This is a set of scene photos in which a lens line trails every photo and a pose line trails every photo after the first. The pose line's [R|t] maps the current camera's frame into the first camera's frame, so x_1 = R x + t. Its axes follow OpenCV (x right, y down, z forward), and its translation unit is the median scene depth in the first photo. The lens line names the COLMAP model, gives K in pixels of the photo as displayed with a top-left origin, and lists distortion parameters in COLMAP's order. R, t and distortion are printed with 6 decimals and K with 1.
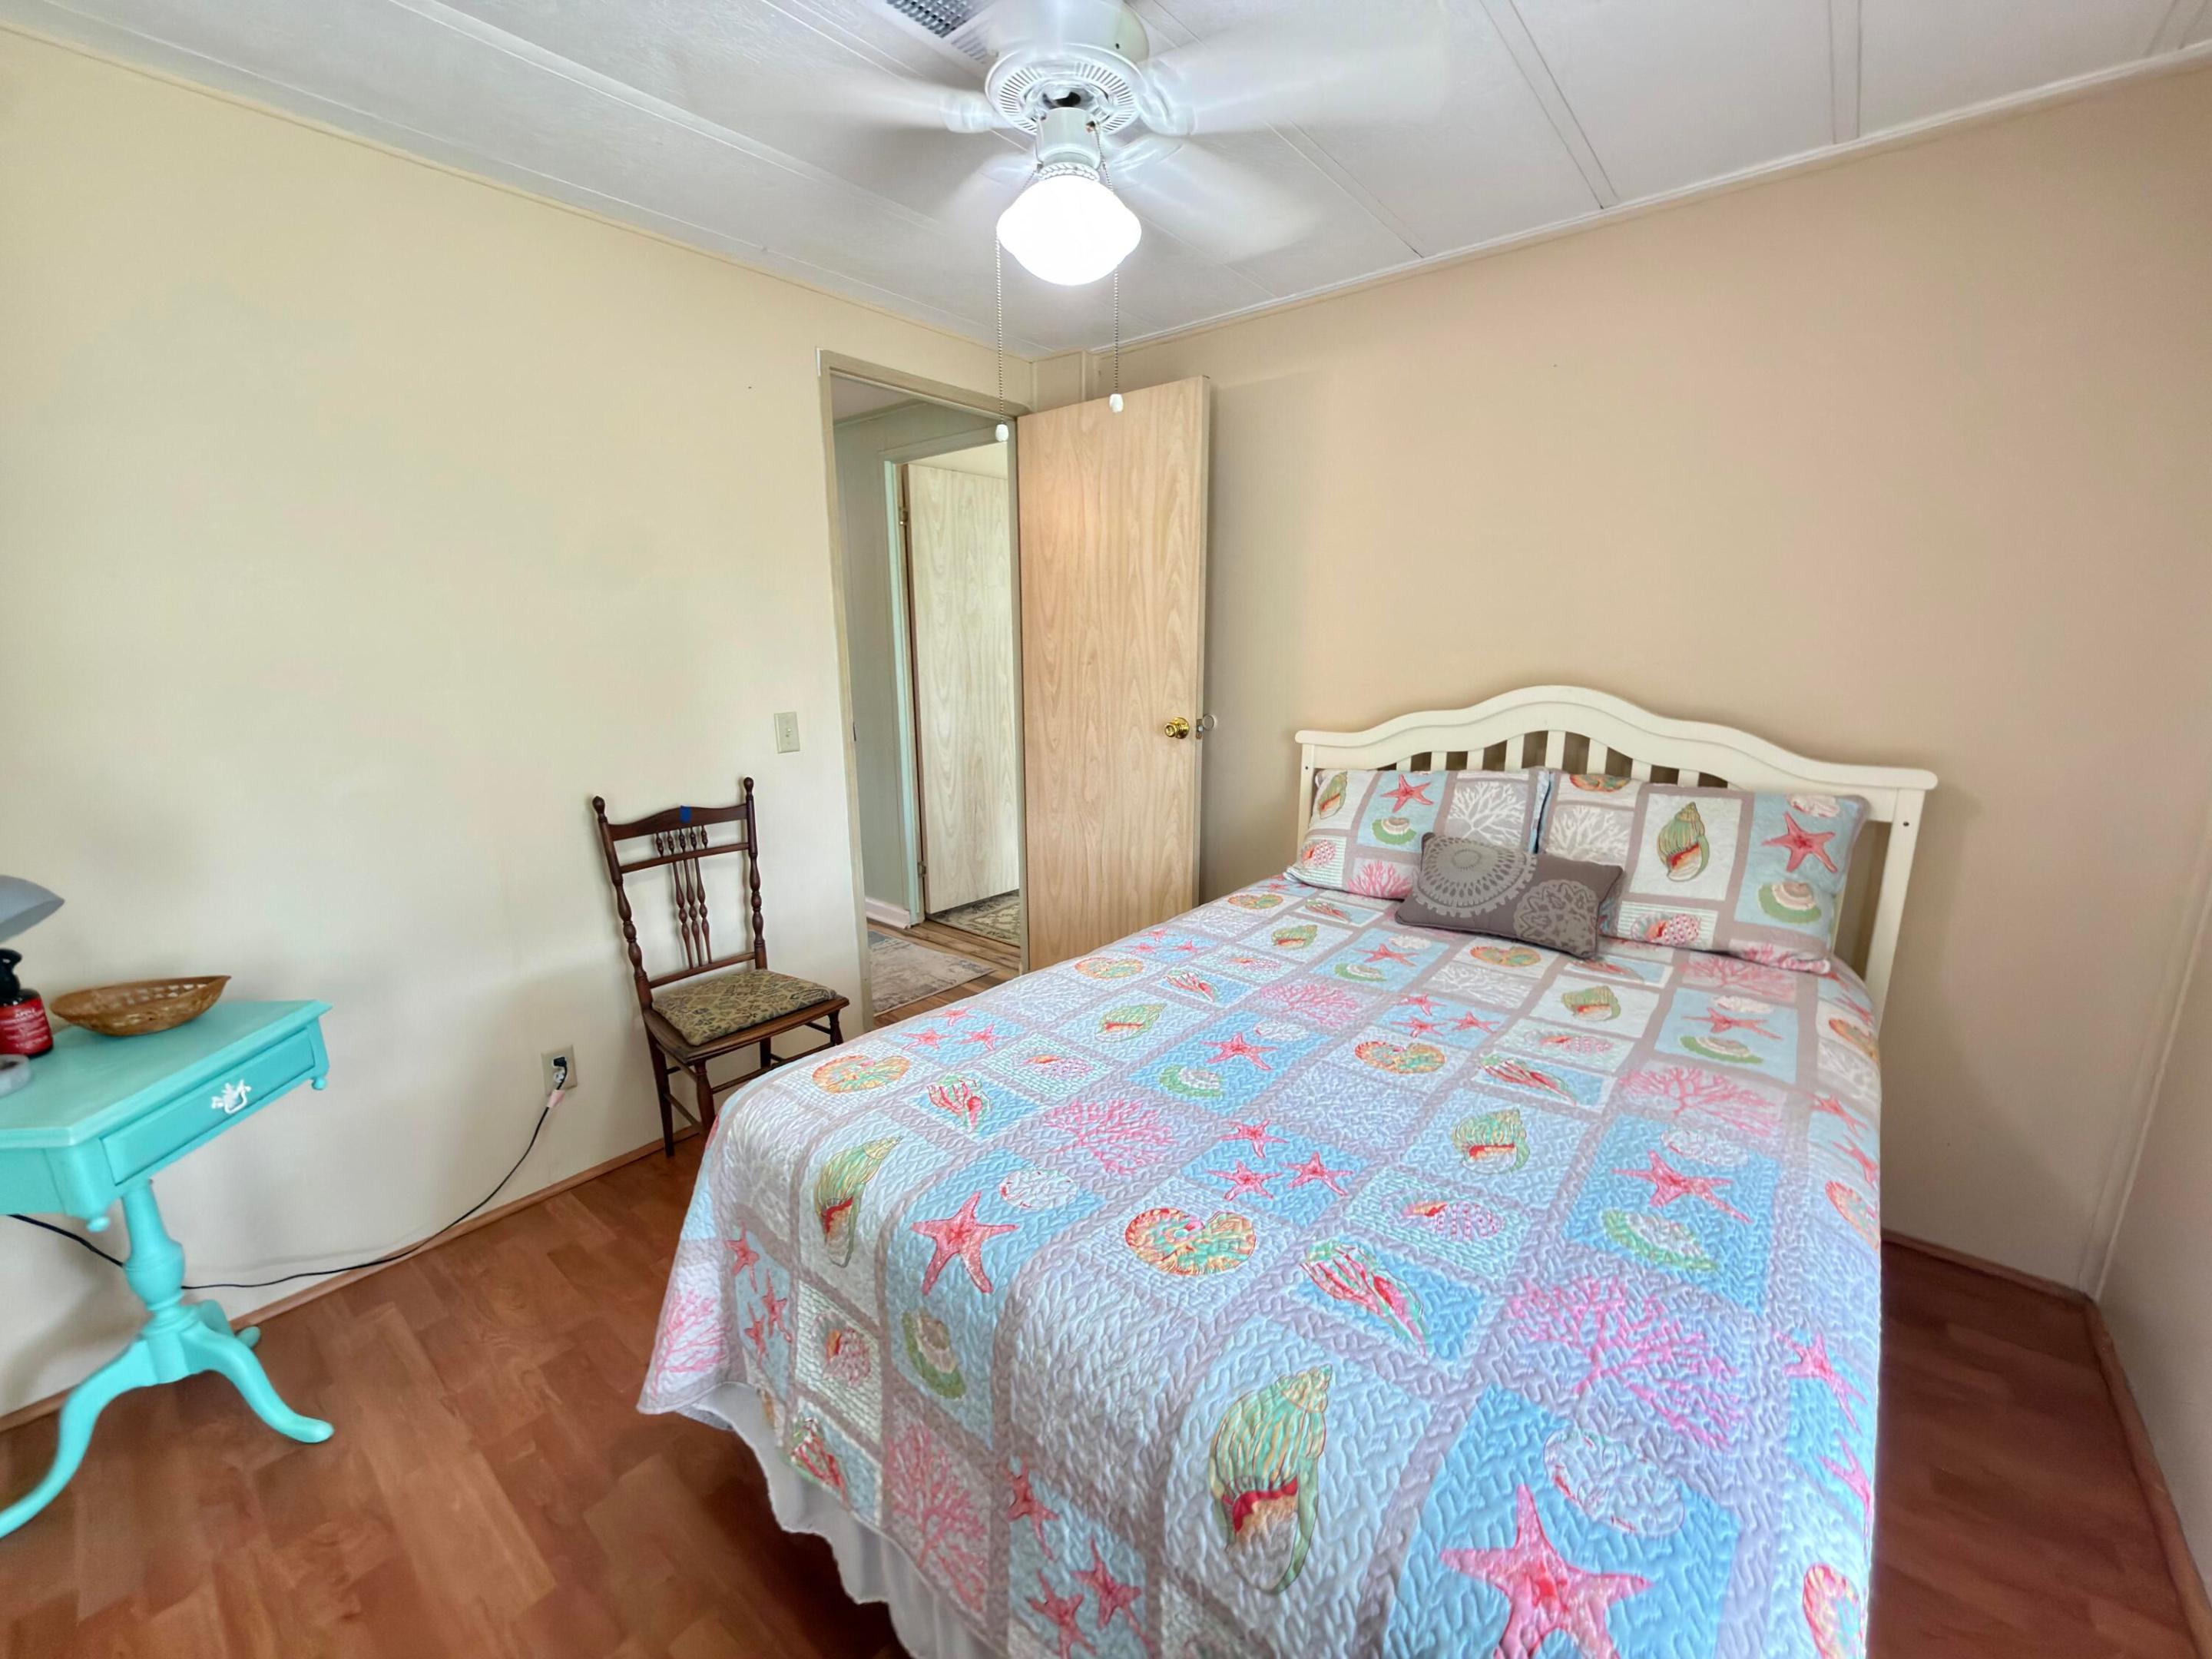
lens RADIAL K [[884.6, 0, 1108.5], [0, 884.6, 835.1], [0, 0, 1]] dist [0.000583, -0.000116]
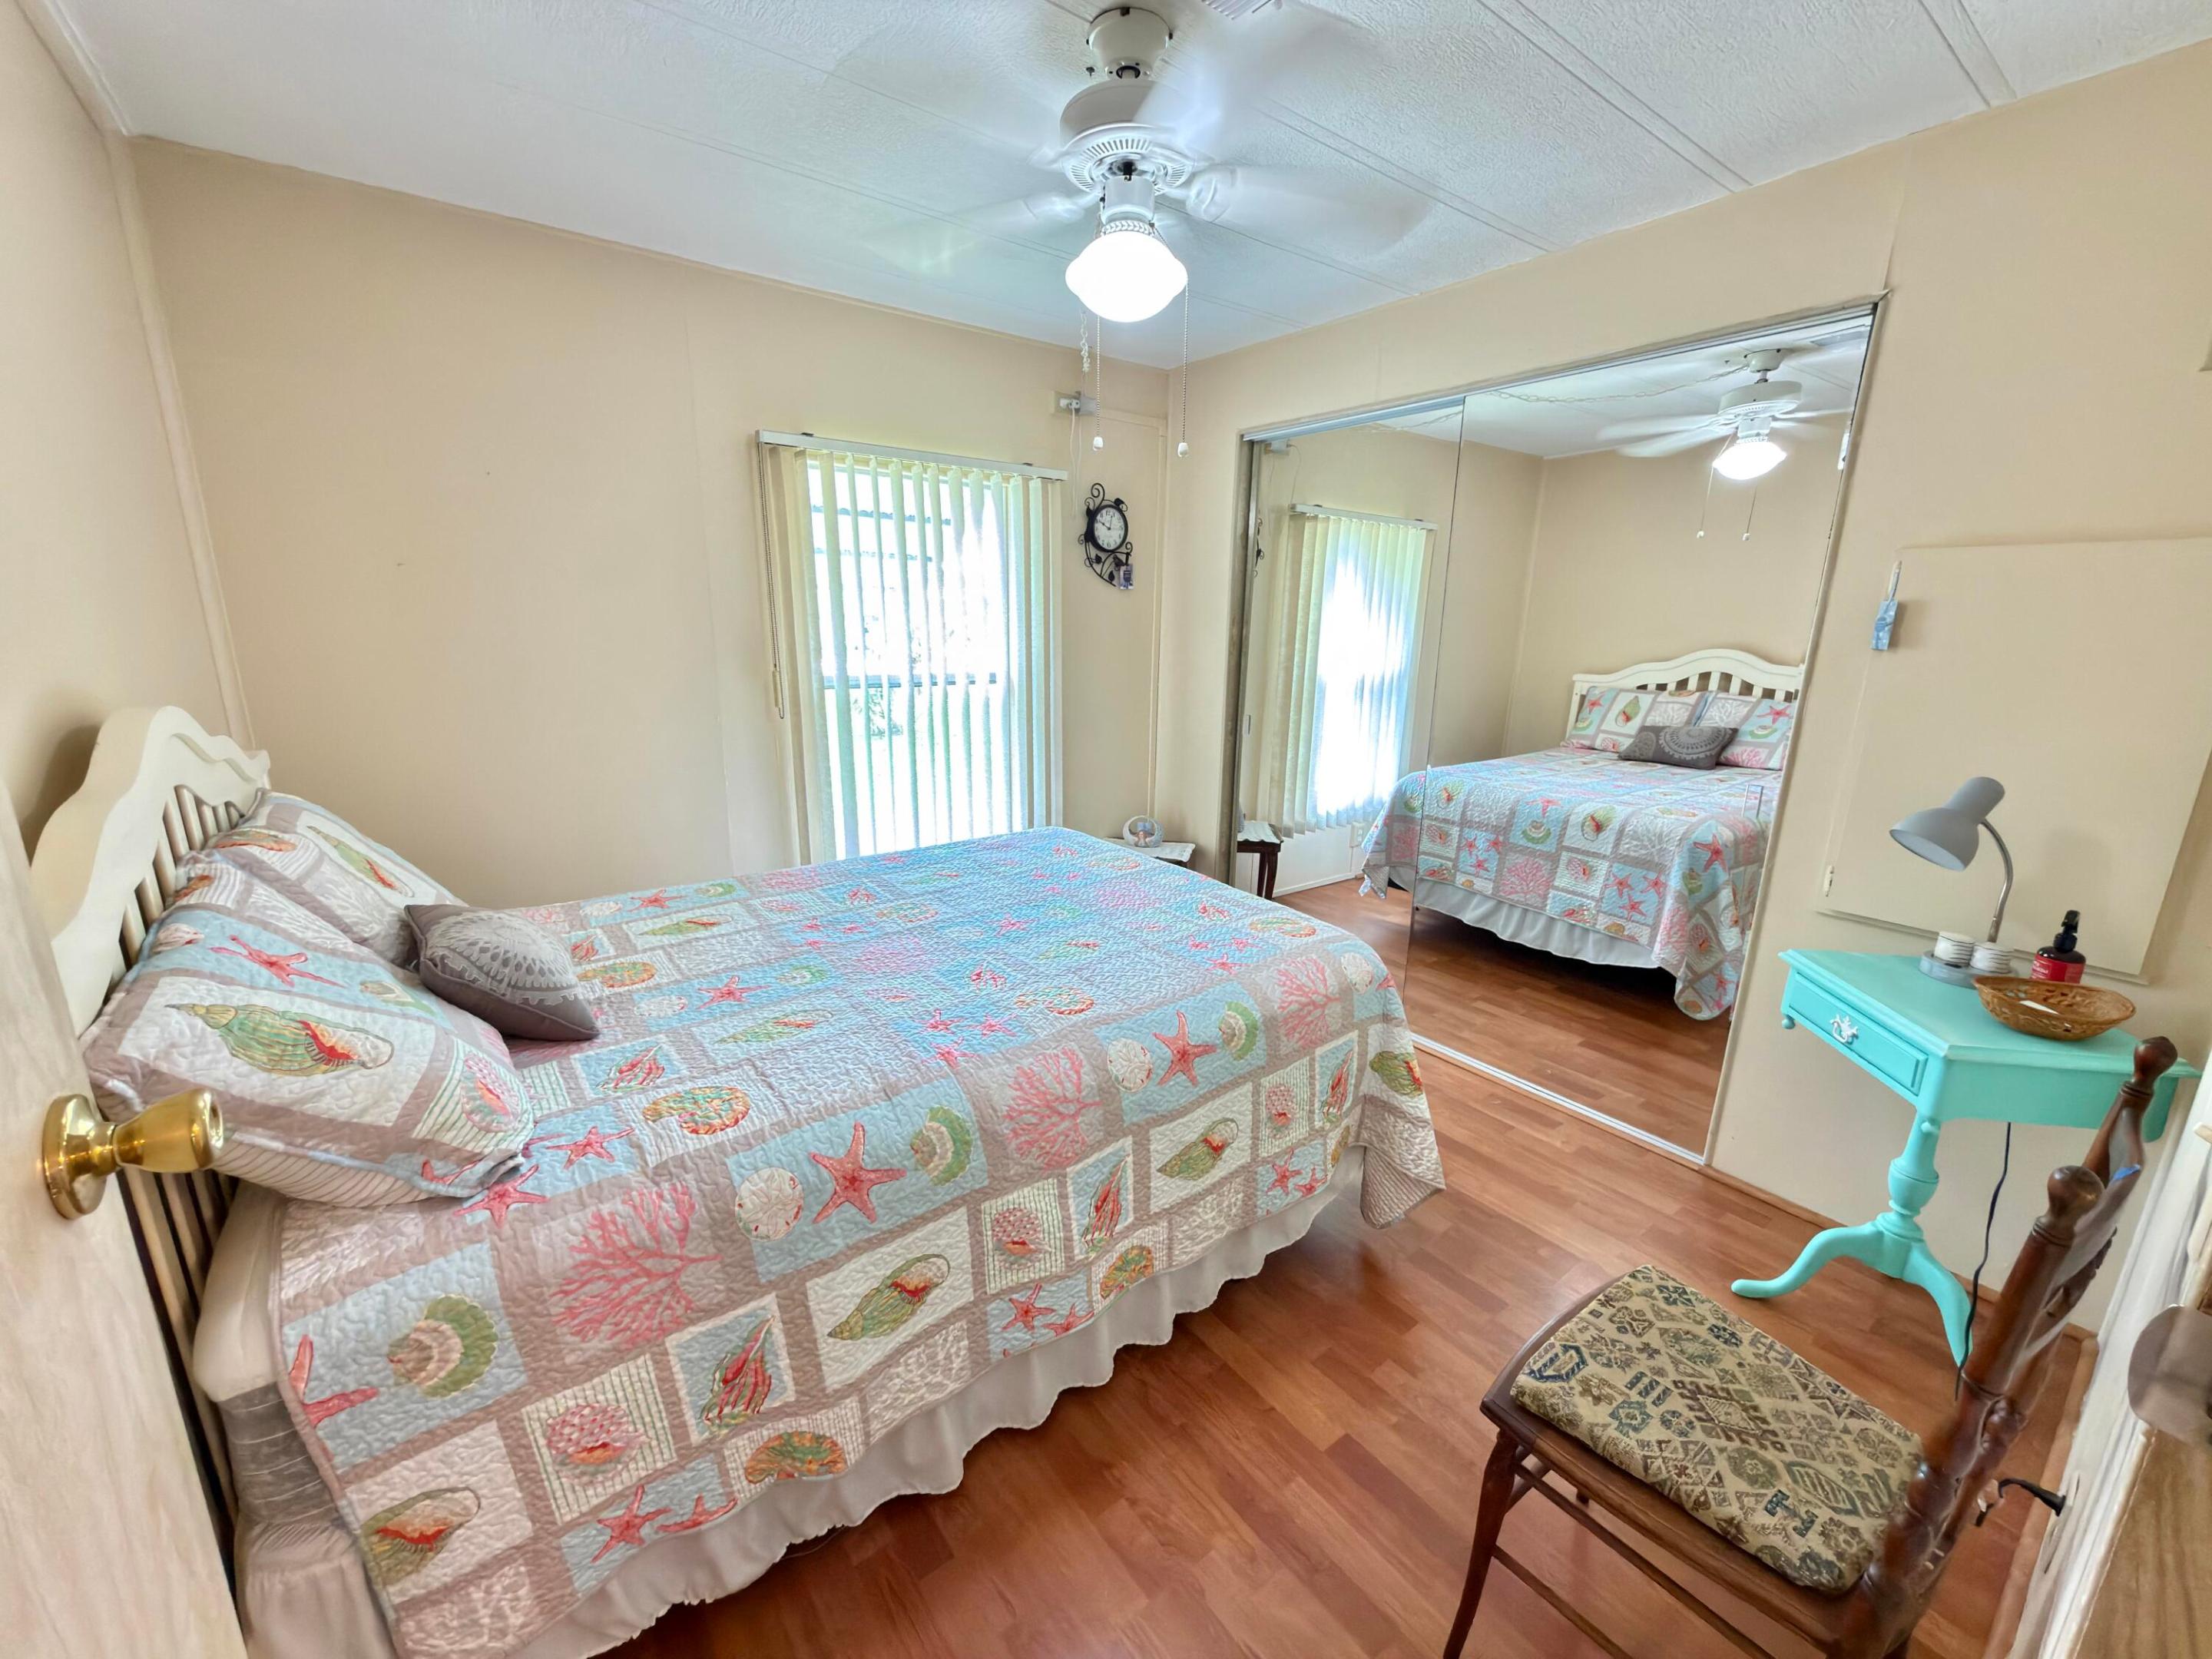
lens RADIAL K [[884.6, 0, 1108.5], [0, 884.6, 835.1], [0, 0, 1]] dist [0.000583, -0.000116]
pose [[-0.974226, -0.058035, 0.217981, -0.256782], [0.044707, 0.897491, 0.438760, -0.416069], [-0.221099, 0.437197, -0.871765, 1.834200]]
